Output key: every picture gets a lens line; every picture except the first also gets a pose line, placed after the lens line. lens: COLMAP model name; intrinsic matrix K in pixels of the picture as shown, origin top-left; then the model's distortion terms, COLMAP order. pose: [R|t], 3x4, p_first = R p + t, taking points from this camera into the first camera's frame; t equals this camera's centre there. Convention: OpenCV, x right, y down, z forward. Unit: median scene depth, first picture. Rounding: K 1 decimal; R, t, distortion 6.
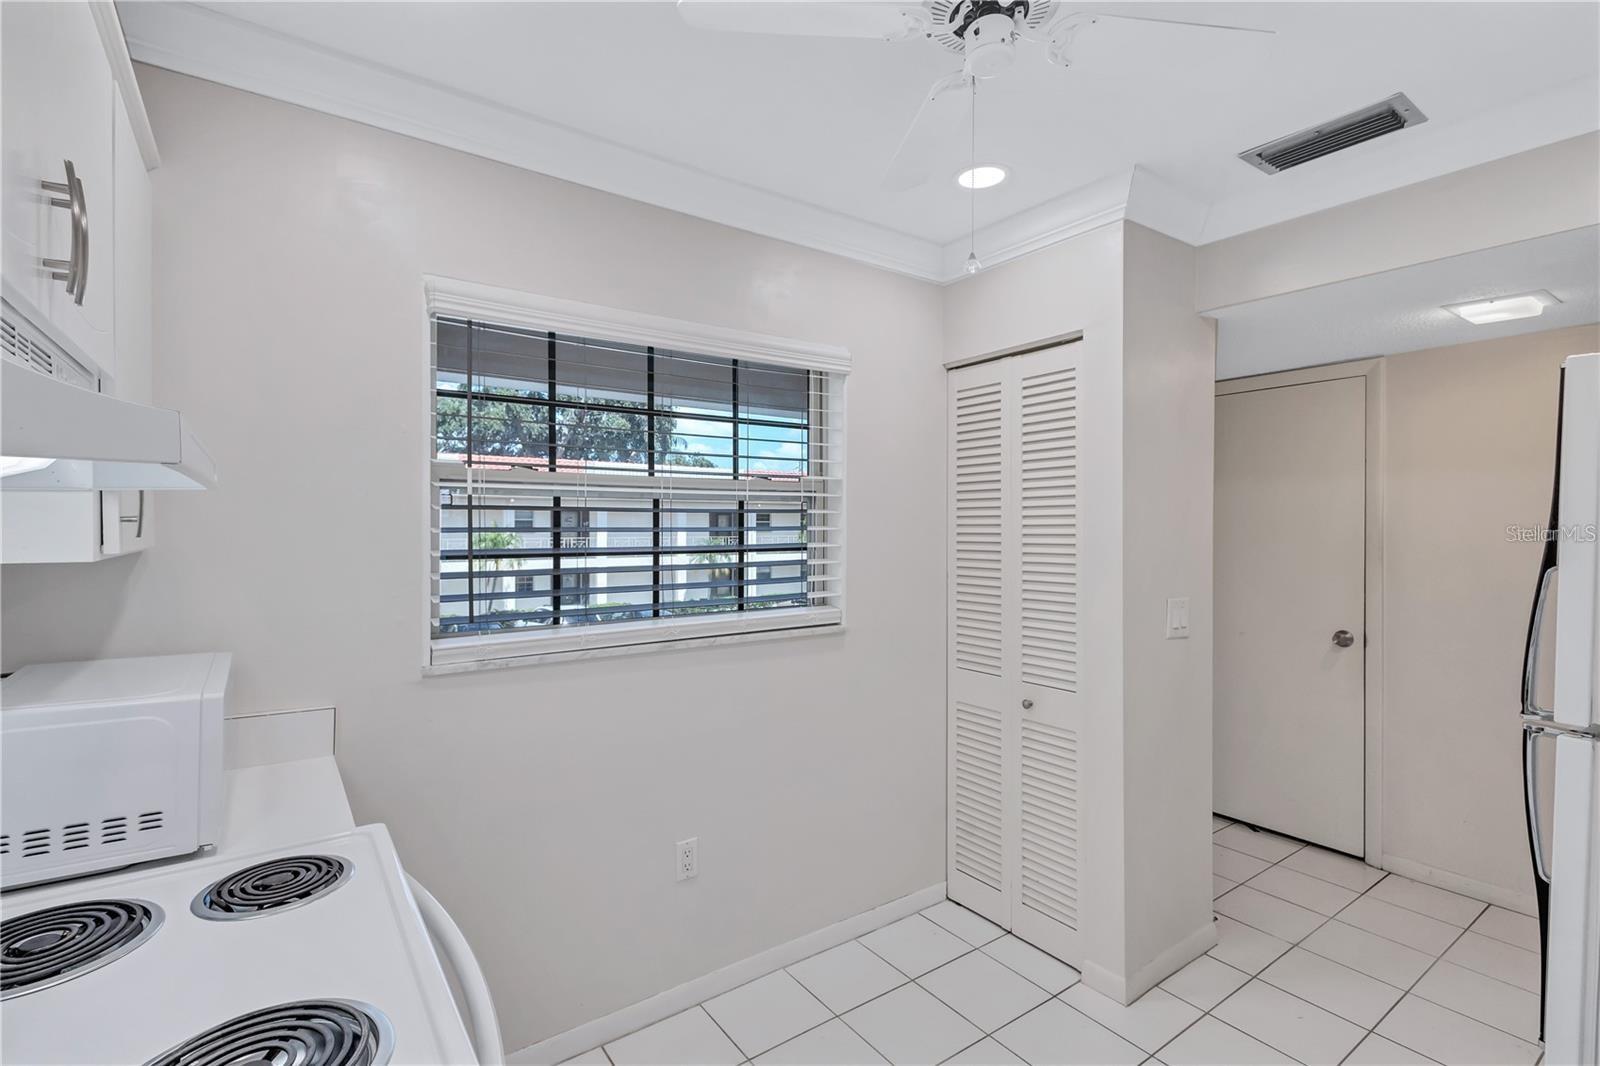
lens RADIAL K [[728.1, 0, 792.1], [0, 728.1, 530.6], [0, 0, 1]] dist [0.003773, -0.000239]
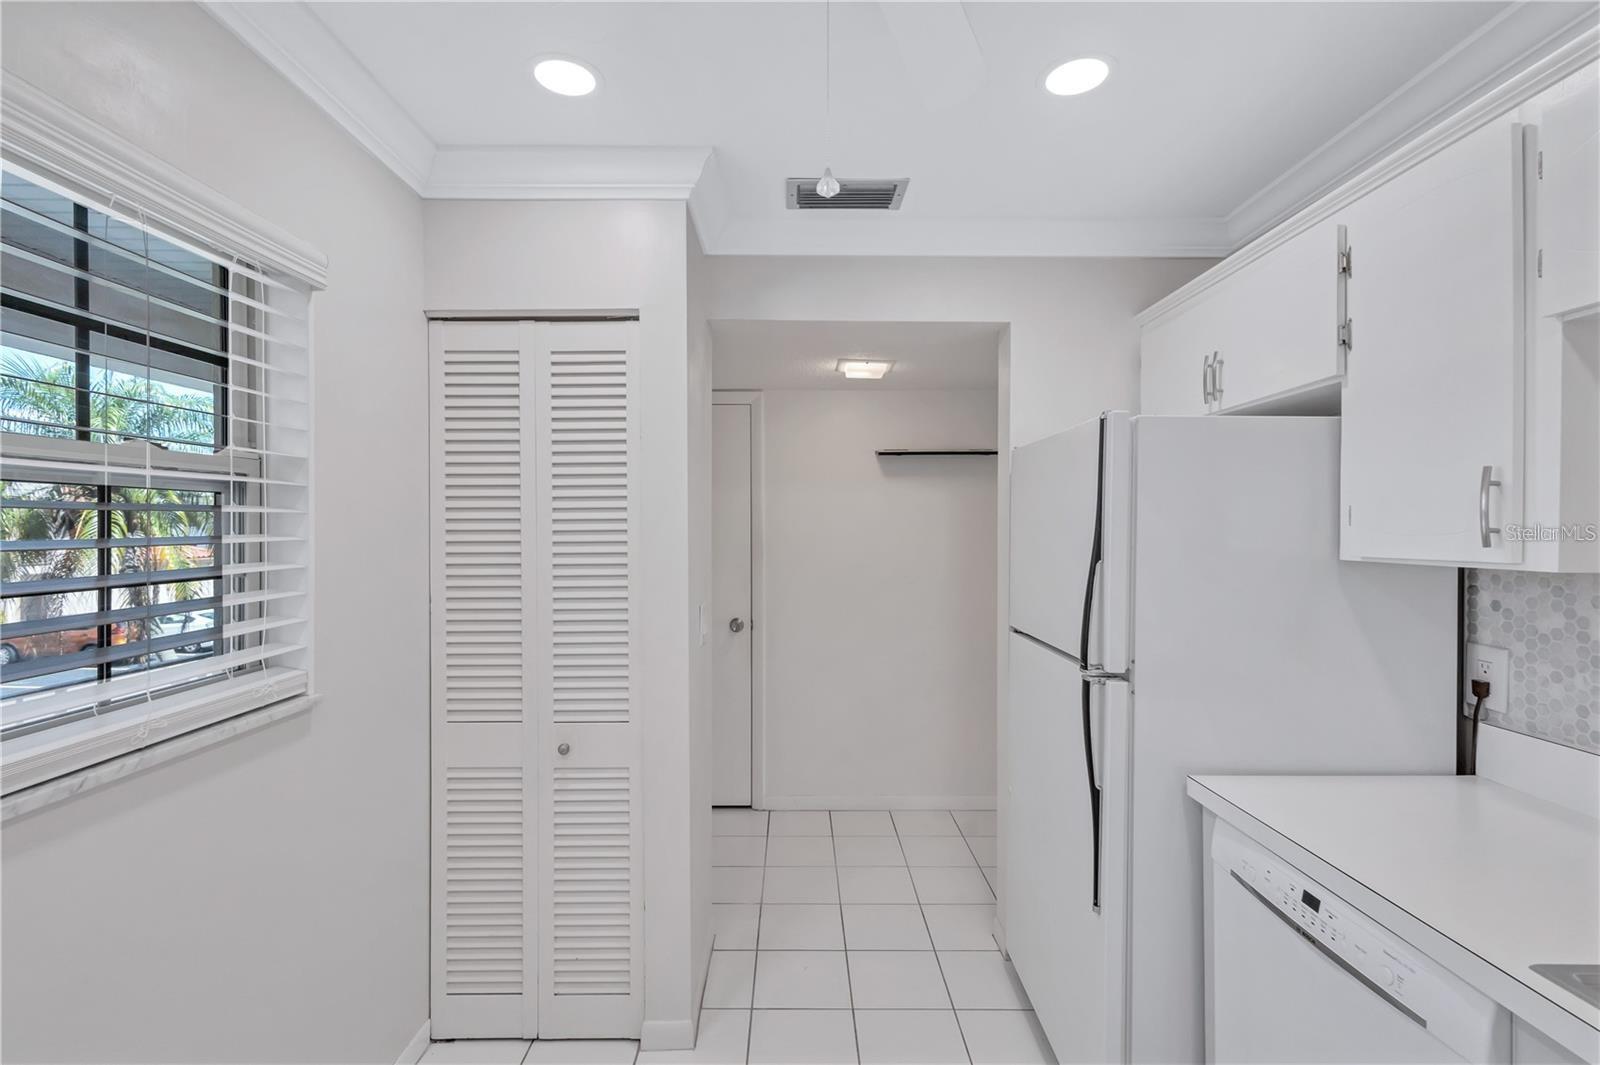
lens RADIAL K [[728.1, 0, 792.1], [0, 728.1, 530.1], [0, 0, 1]] dist [0.003773, -0.000239]
pose [[0.577613, -0.004316, 0.816299, -0.195152], [0.007770, 0.999970, -0.000211, -0.006030], [-0.816274, 0.006465, 0.577629, 0.310383]]
